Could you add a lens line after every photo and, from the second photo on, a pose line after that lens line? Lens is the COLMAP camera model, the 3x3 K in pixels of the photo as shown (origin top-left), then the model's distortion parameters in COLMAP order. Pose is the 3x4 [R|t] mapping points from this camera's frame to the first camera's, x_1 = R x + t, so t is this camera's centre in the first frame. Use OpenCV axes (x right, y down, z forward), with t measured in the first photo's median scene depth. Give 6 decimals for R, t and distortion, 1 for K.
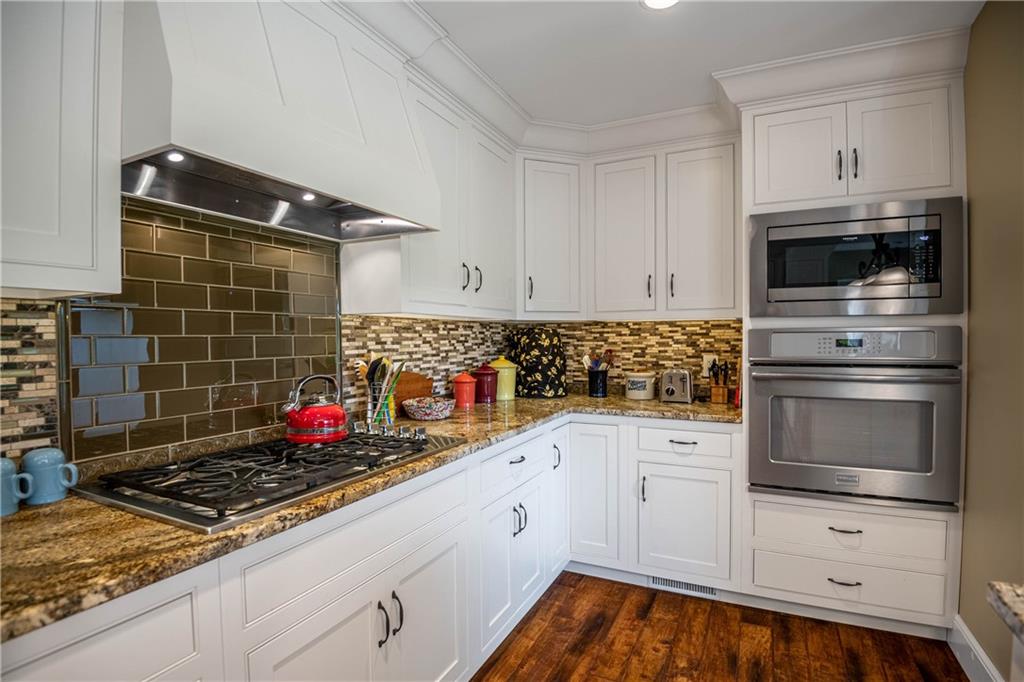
lens RADIAL K [[493.5, 0, 510.5], [0, 493.5, 345.6], [0, 0, 1]] dist [-0.023757, -0.004547]
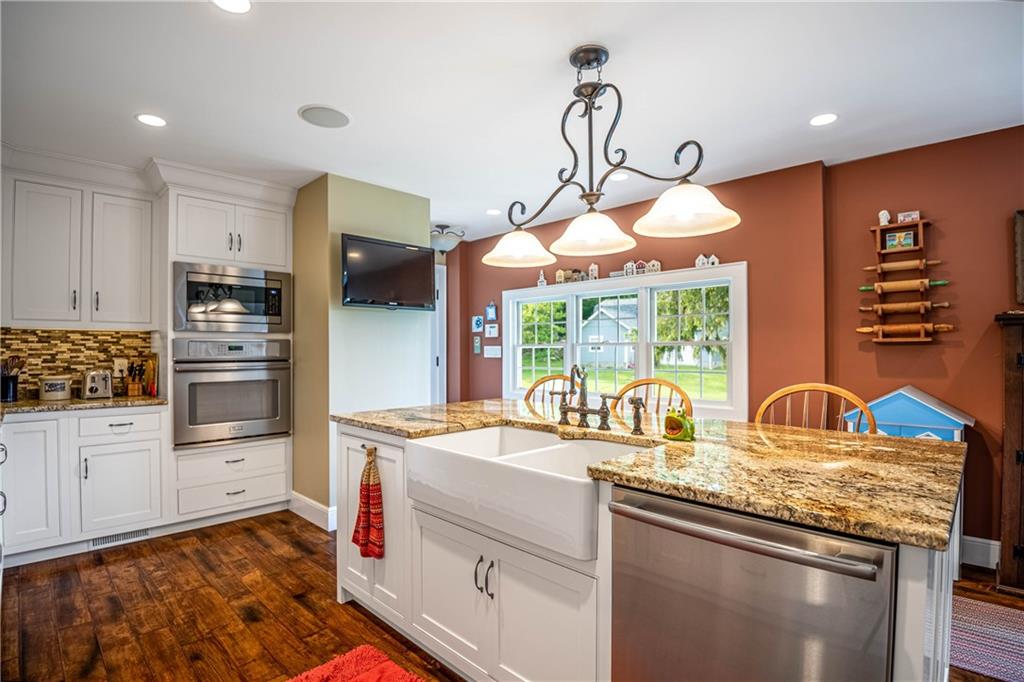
lens RADIAL K [[493.5, 0, 506.0], [0, 493.5, 349.9], [0, 0, 1]] dist [-0.023757, -0.004547]
pose [[0.315063, 0.005391, 0.949055, -0.446578], [0.017395, 0.999783, -0.011454, 0.026251], [-0.948911, 0.020117, 0.314901, -0.304496]]
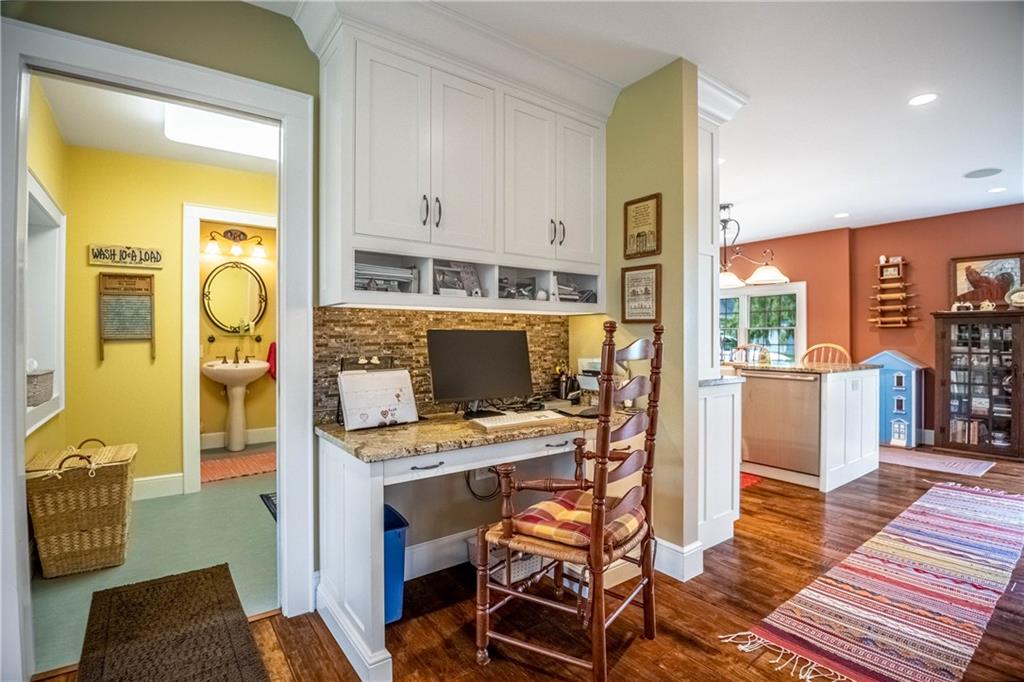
lens RADIAL K [[493.5, 0, 507.3], [0, 493.5, 337.5], [0, 0, 1]] dist [-0.023757, -0.004547]
pose [[0.452424, 0.008397, 0.891763, -1.657859], [0.012687, 0.999794, -0.015851, 0.068058], [-0.891713, 0.018486, 0.452224, -0.287888]]
